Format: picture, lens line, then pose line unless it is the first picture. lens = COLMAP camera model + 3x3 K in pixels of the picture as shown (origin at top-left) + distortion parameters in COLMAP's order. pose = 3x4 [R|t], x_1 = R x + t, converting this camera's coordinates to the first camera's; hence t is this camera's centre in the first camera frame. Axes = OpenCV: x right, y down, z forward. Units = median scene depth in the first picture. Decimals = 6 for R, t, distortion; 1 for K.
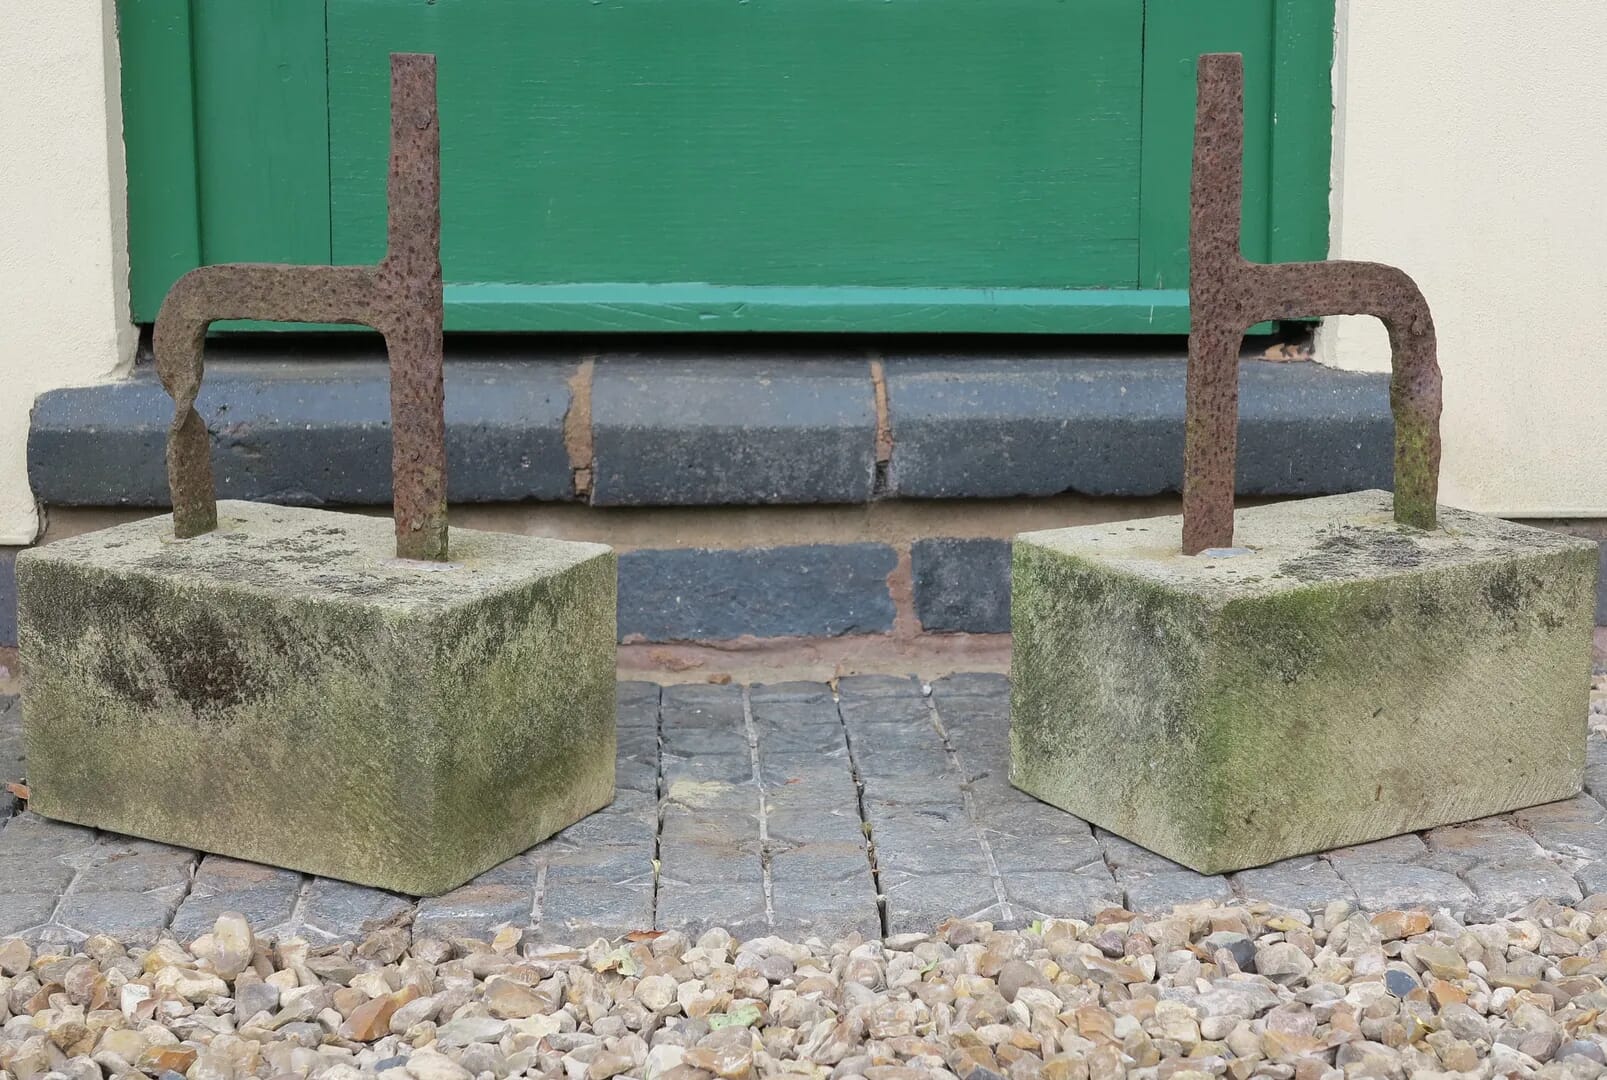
lens RADIAL K [[2959.1, 0, 793.4], [0, 2959.1, 518.2], [0, 0, 1]] dist [-0.099714, 0.000000]
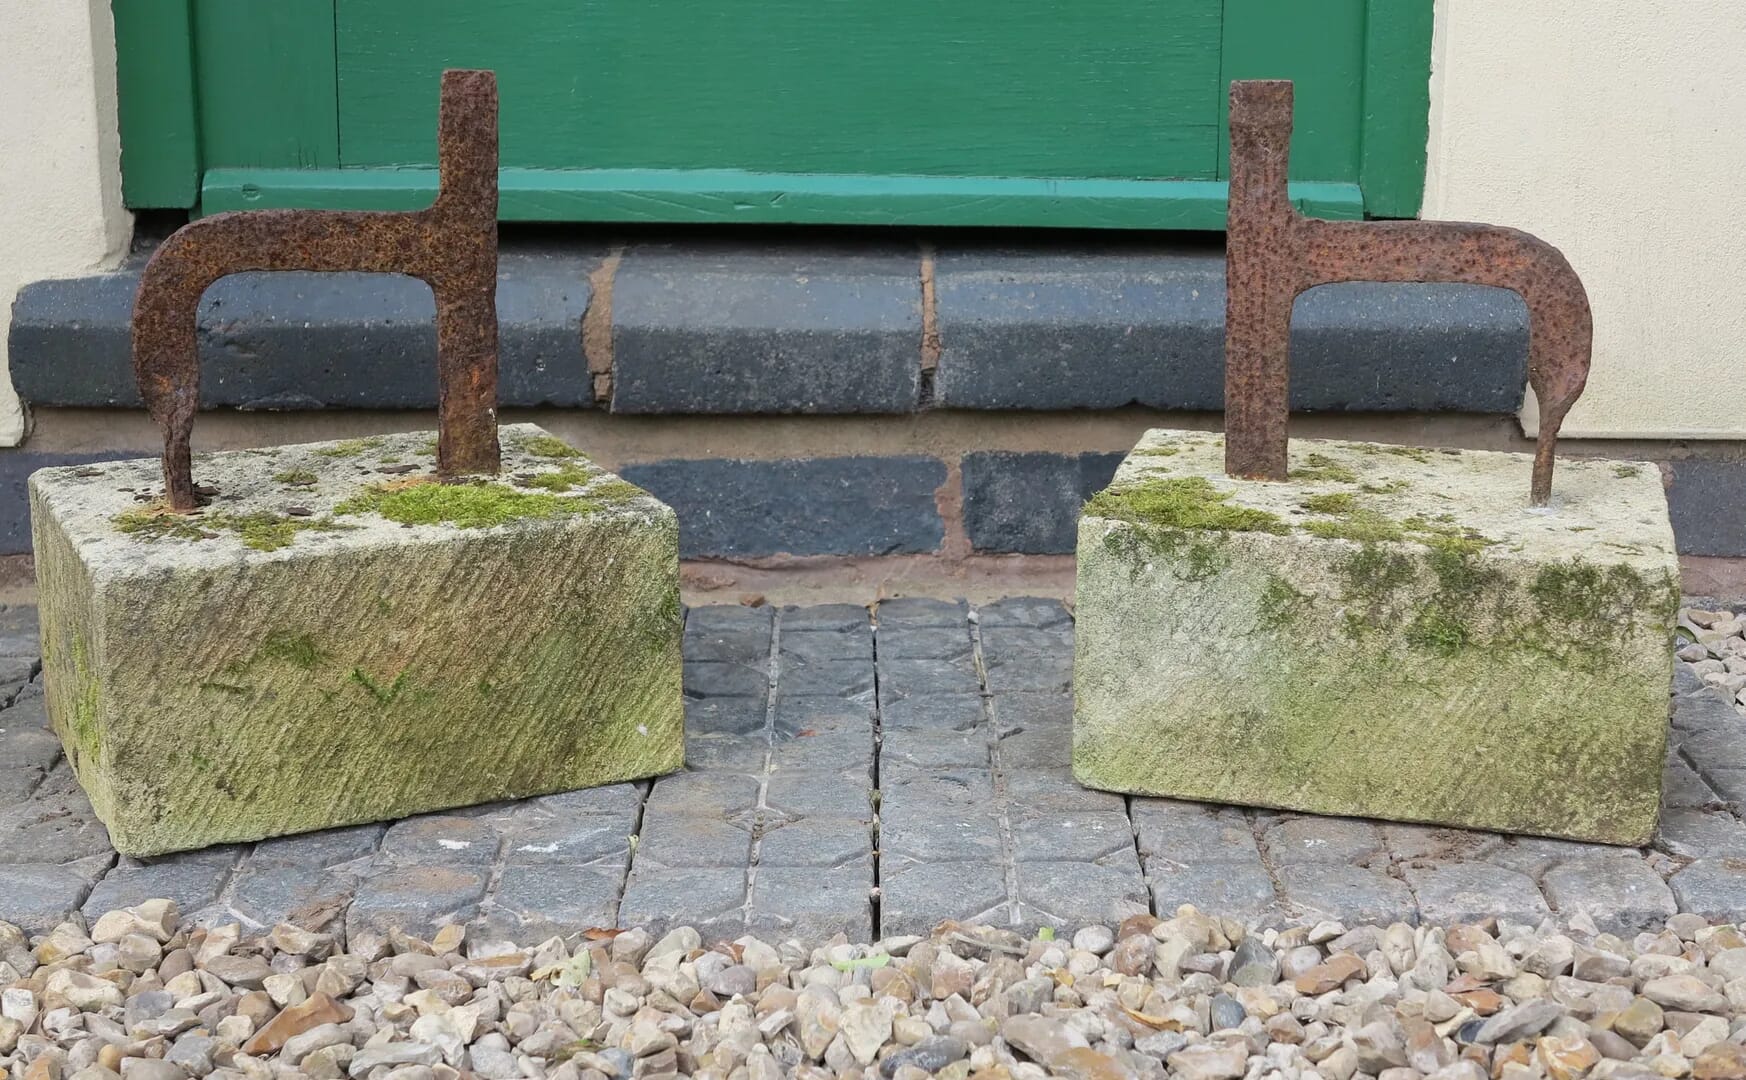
lens RADIAL K [[2783.8, 0, 830.6], [0, 2783.8, 513.9], [0, 0, 1]] dist [-0.087996, 0.000000]
pose [[0.998477, 0.015840, -0.052846, 0.046195], [-0.012253, 0.997642, 0.067533, -0.032322], [0.053792, -0.066782, 0.996317, 0.137661]]
